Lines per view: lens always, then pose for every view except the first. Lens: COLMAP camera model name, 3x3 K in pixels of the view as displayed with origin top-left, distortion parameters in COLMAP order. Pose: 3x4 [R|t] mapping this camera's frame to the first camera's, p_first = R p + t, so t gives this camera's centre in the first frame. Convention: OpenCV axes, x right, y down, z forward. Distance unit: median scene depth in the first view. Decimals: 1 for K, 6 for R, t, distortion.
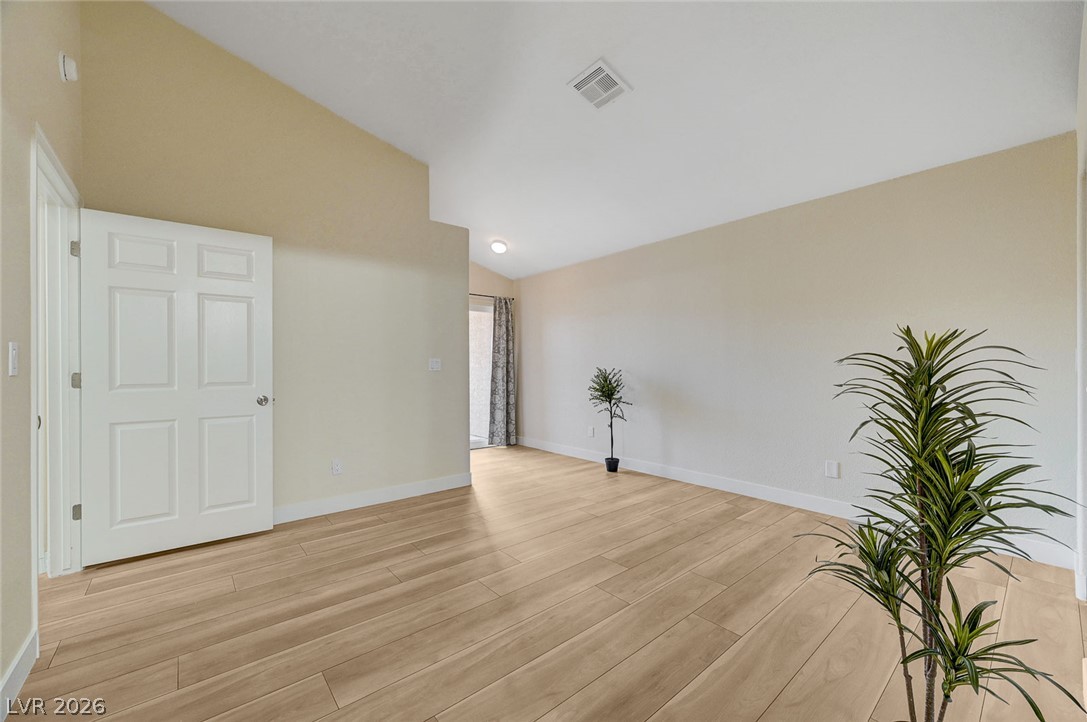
lens RADIAL K [[427.3, 0, 544.7], [0, 427.3, 365.2], [0, 0, 1]] dist [-0.000750, -0.000029]
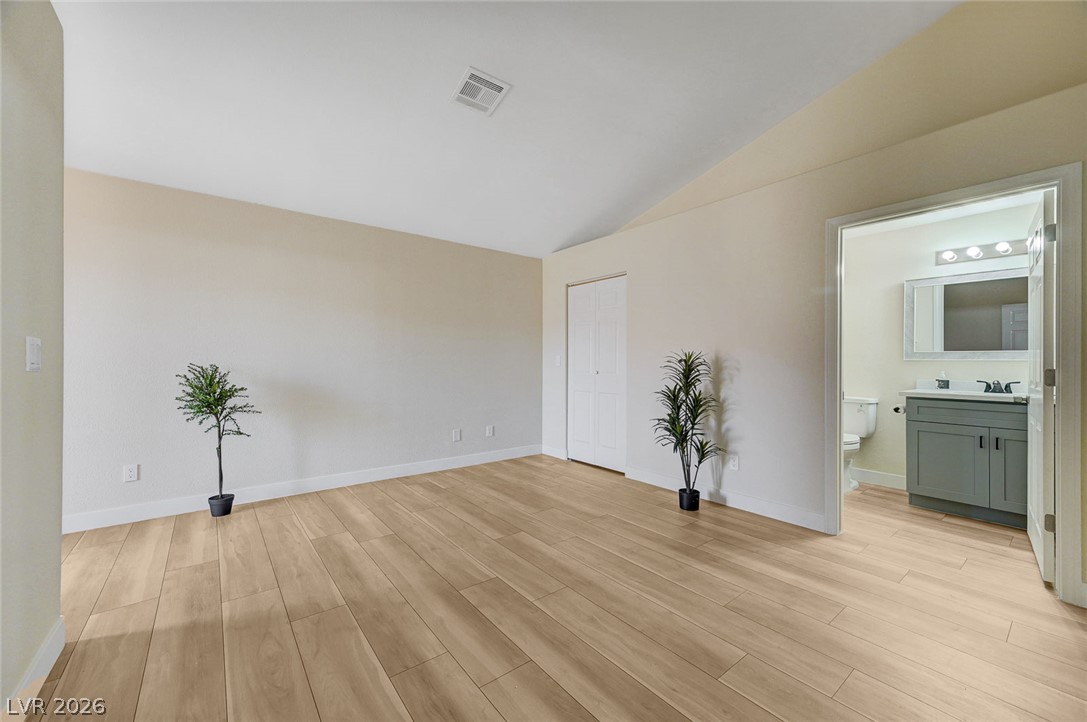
lens RADIAL K [[427.3, 0, 544.7], [0, 427.3, 365.2], [0, 0, 1]] dist [-0.000750, -0.000029]
pose [[0.039252, -0.000407, 0.999229, -0.703959], [-0.002592, 0.999997, 0.000509, 0.010463], [-0.999226, -0.002610, 0.039251, 0.639327]]
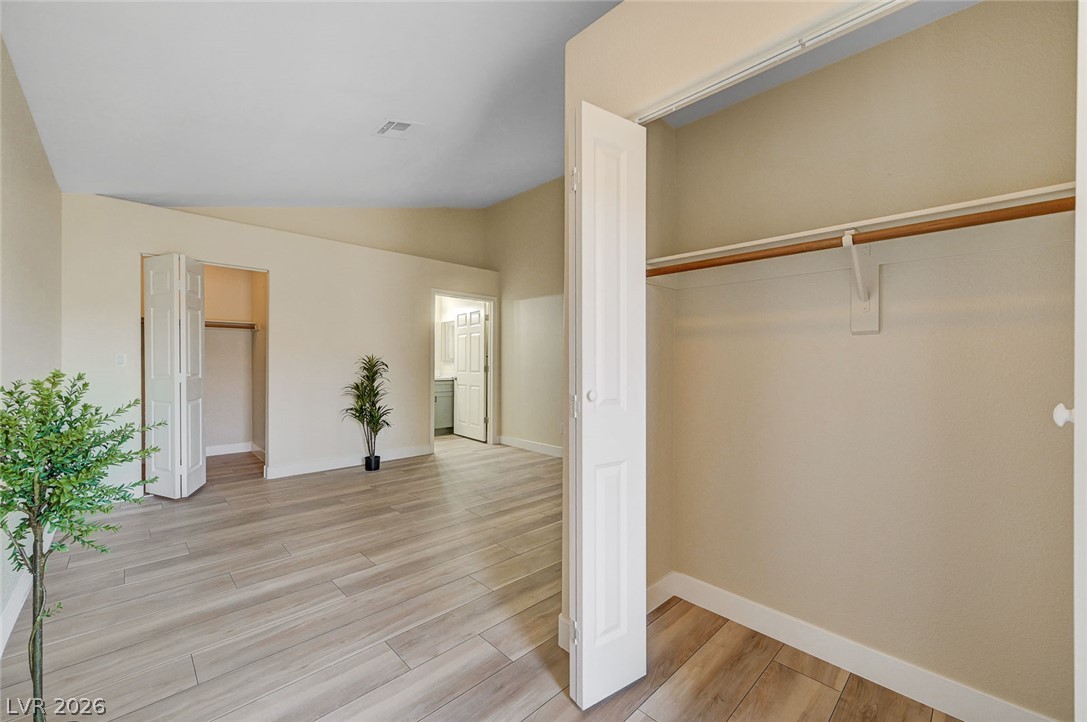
lens RADIAL K [[439.8, 0, 545.2], [0, 439.8, 370.0], [0, 0, 1]] dist [-0.000451, -0.000205]
pose [[-0.998372, 0.002368, -0.056990, -0.167675], [0.001087, 0.999746, 0.022513, -0.005433], [0.057029, 0.022414, -0.998121, 1.769449]]
